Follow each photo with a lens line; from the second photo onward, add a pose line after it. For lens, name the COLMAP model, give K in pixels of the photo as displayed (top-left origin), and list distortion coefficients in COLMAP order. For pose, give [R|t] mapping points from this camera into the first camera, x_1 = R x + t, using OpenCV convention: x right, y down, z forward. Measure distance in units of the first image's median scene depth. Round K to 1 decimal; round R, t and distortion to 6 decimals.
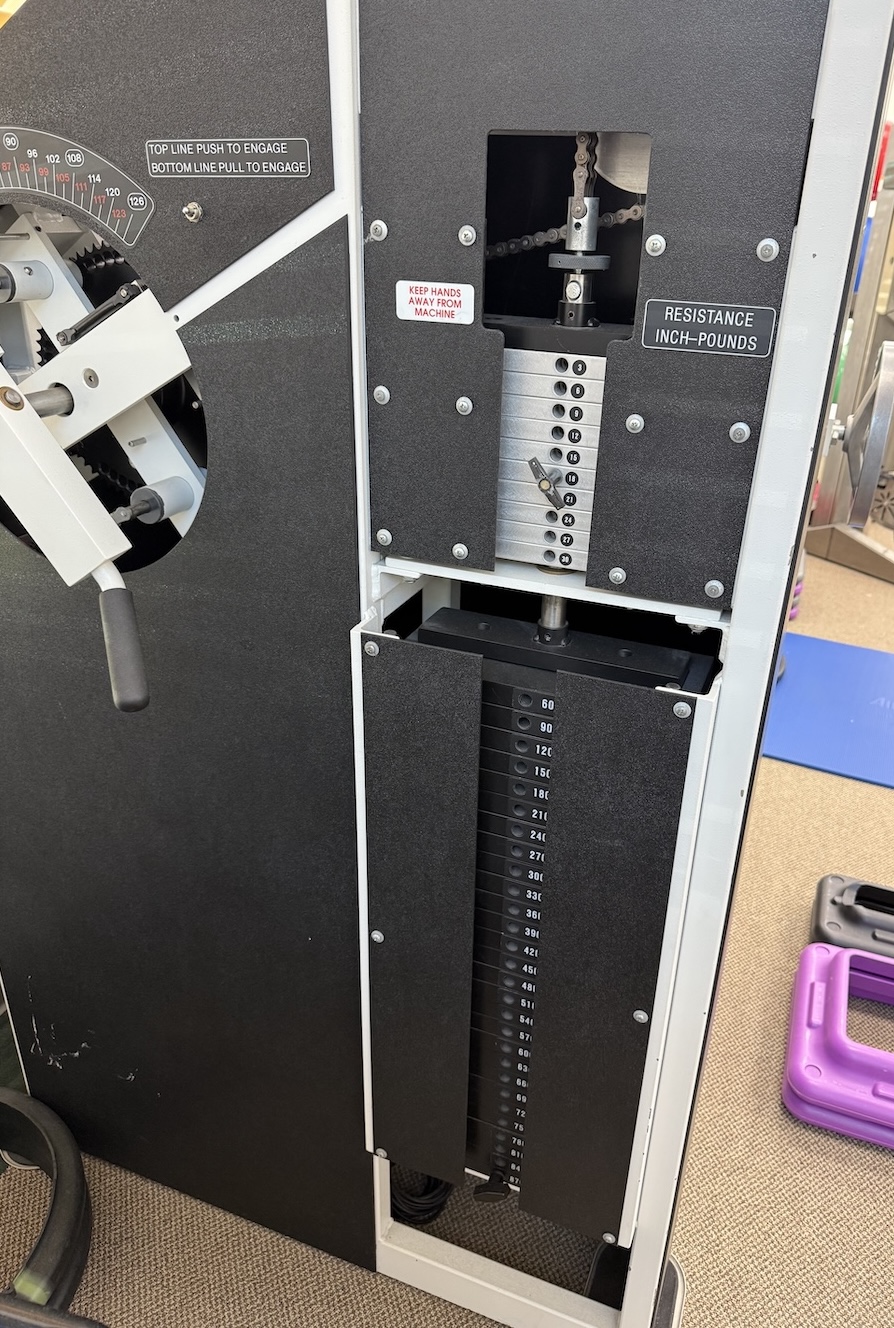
lens RADIAL K [[946.3, 0, 449.5], [0, 946.3, 652.0], [0, 0, 1]] dist [0.004358, 0.013017]
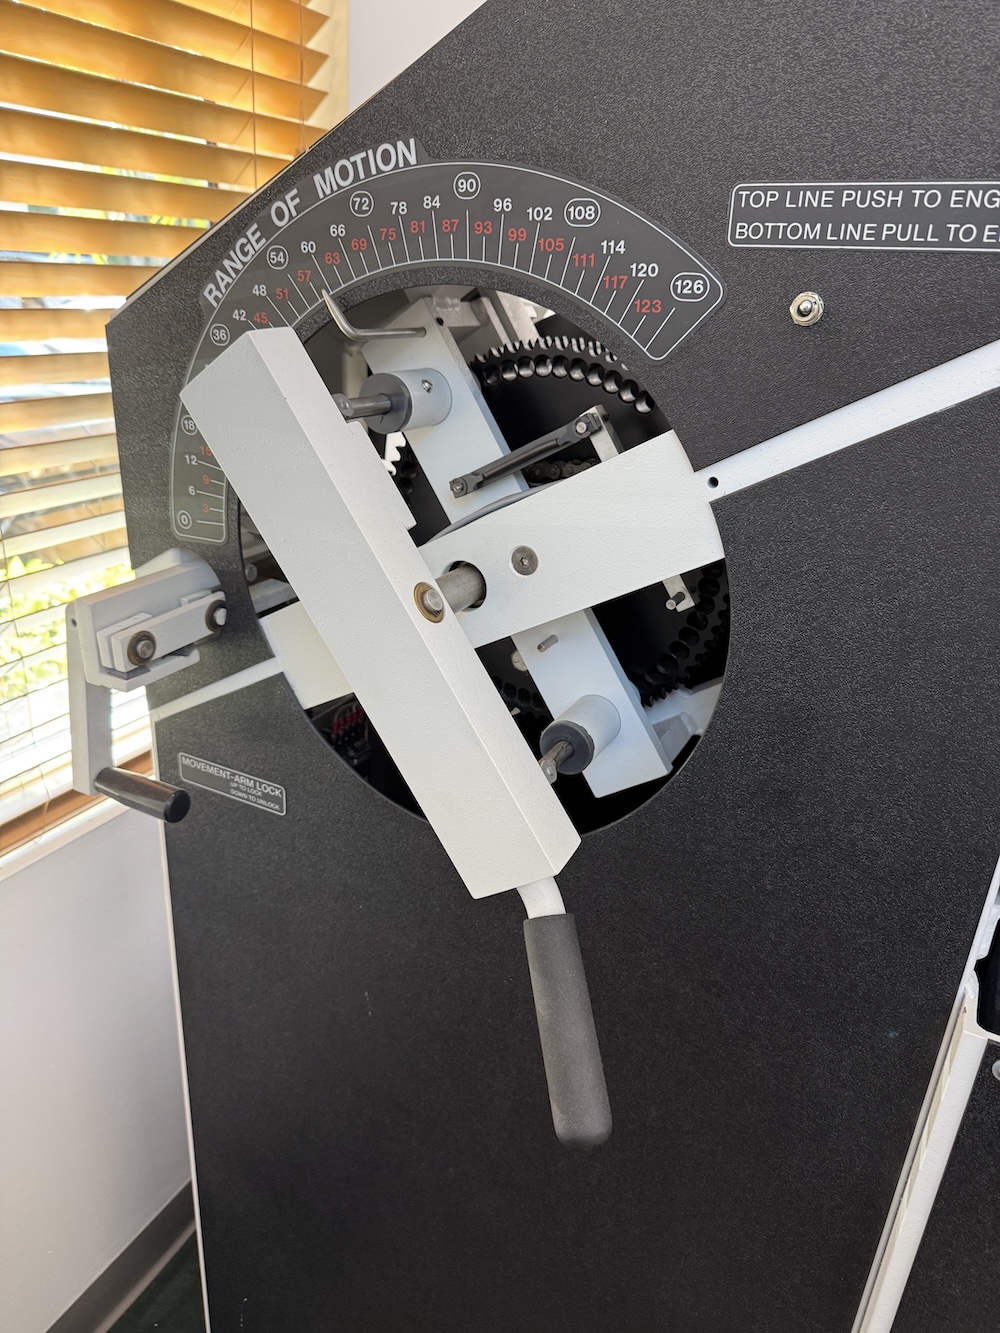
lens RADIAL K [[950.4, 0, 497.2], [0, 950.4, 678.6], [0, 0, 1]] dist [-0.006120, -0.020497]
pose [[0.994808, 0.059095, -0.082856, -0.381845], [-0.062672, 0.997181, -0.041264, -0.207997], [0.080184, 0.046242, 0.995707, 0.431000]]
